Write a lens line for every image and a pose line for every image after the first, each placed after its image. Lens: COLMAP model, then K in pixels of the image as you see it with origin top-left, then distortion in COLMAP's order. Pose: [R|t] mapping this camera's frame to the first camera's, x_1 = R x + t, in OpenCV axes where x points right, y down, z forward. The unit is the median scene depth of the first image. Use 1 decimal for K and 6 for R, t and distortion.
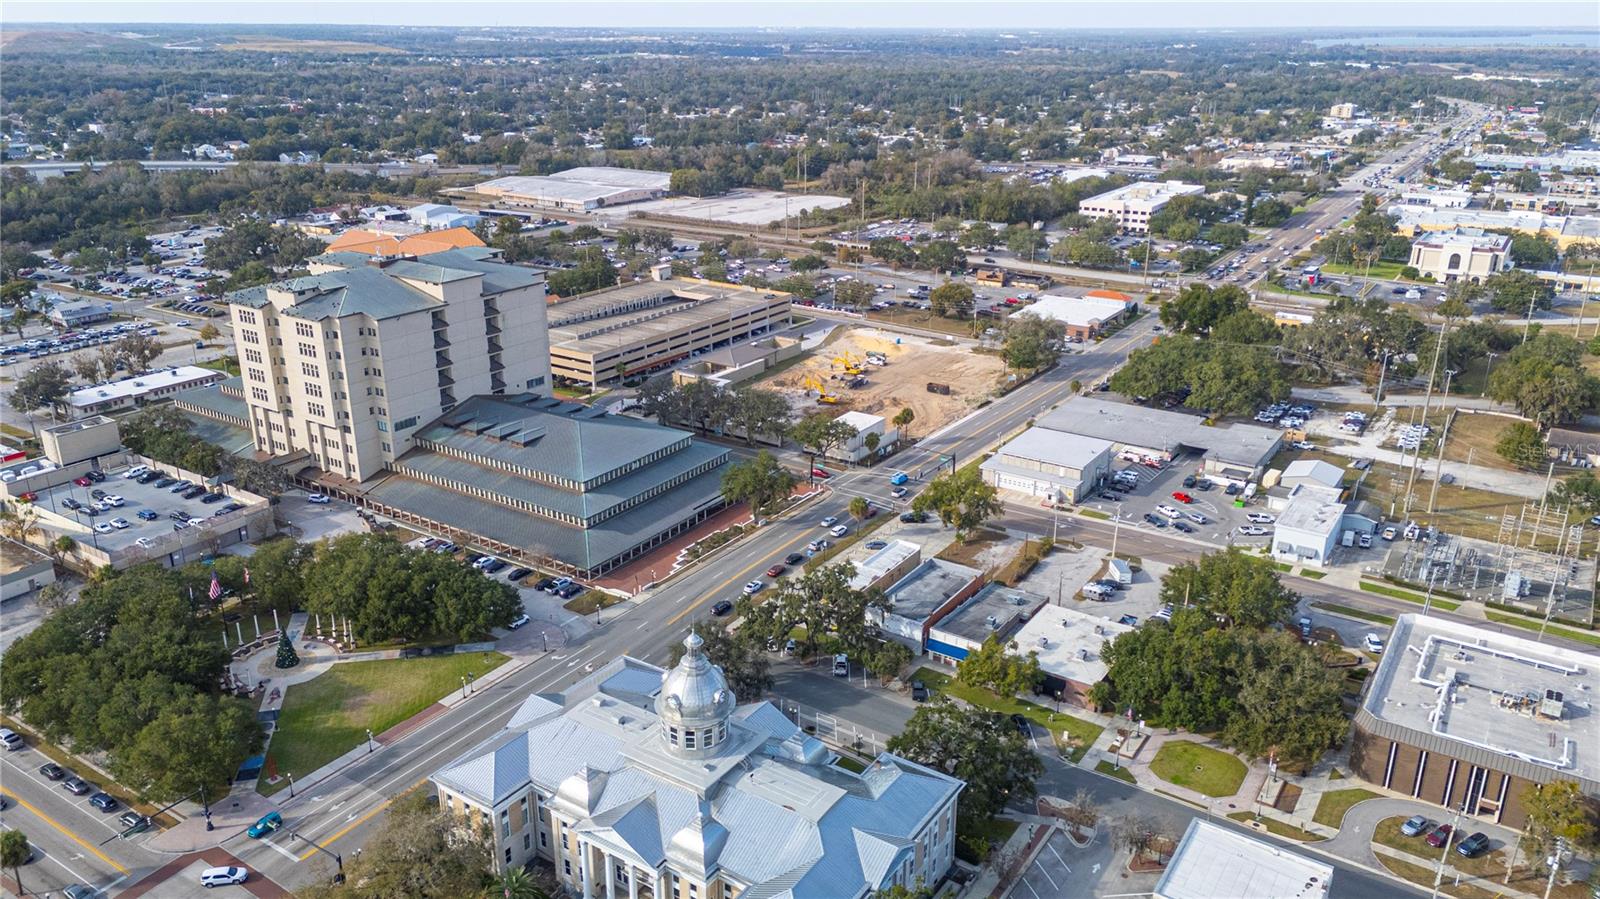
lens RADIAL K [[1169.4, 0, 800.0], [0, 1169.4, 449.5], [0, 0, 1]] dist [0.082188, -0.082785]
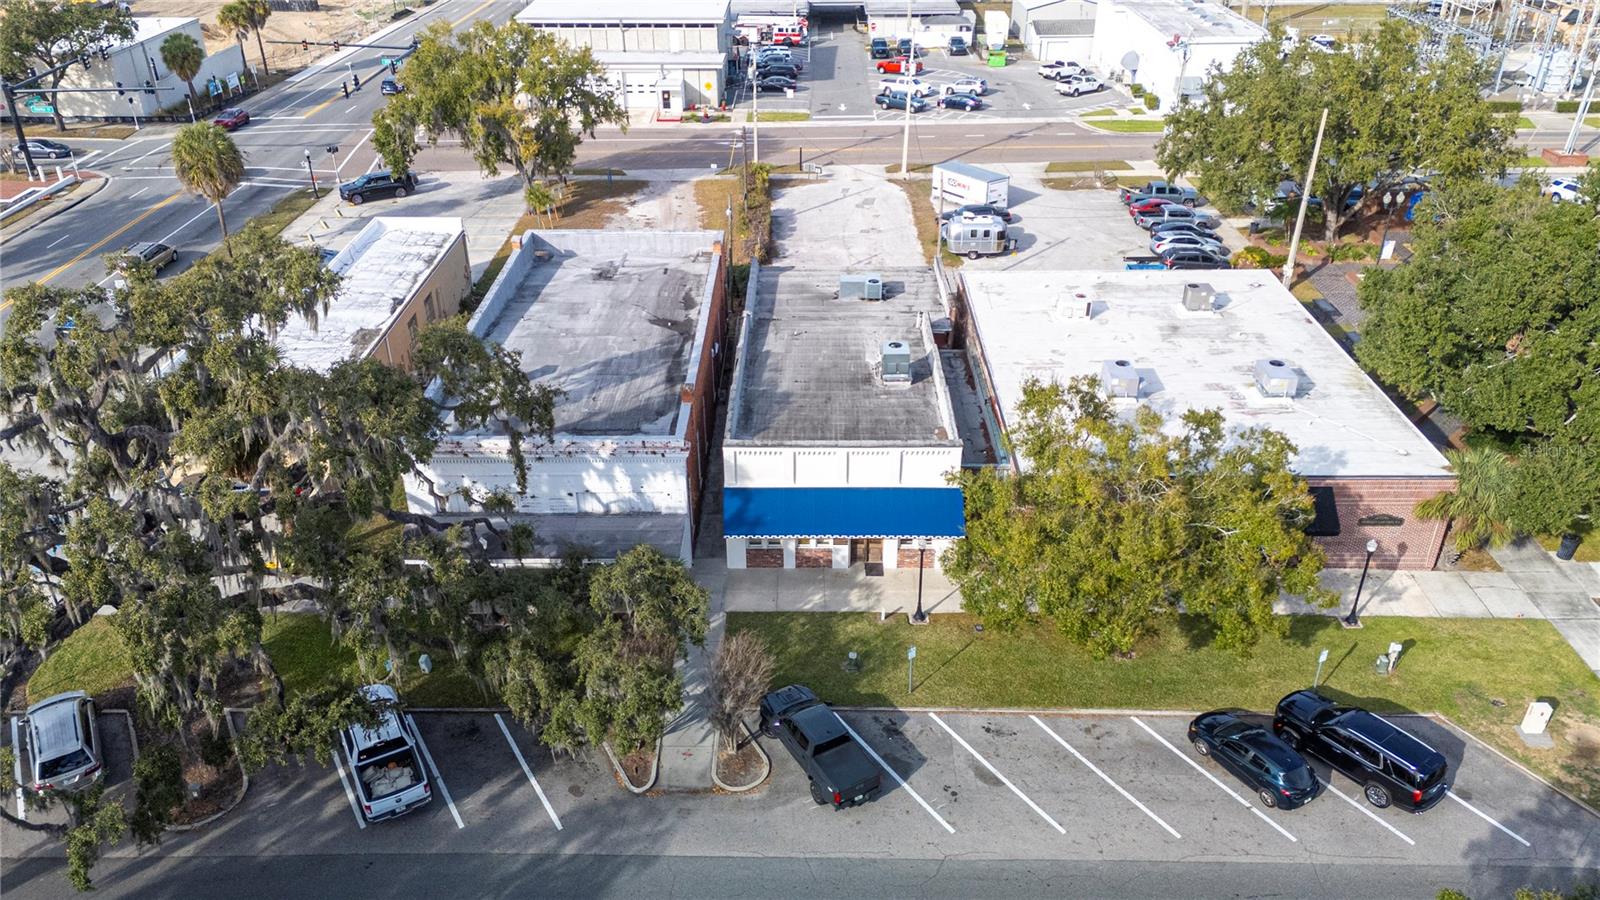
lens RADIAL K [[1180.1, 0, 797.9], [0, 1180.1, 441.3], [0, 0, 1]] dist [0.105147, -0.125648]
pose [[0.839030, -0.274139, 0.469976, 0.009602], [0.193675, 0.957694, 0.212867, 0.072639], [-0.508448, -0.087579, 0.856627, 0.551551]]
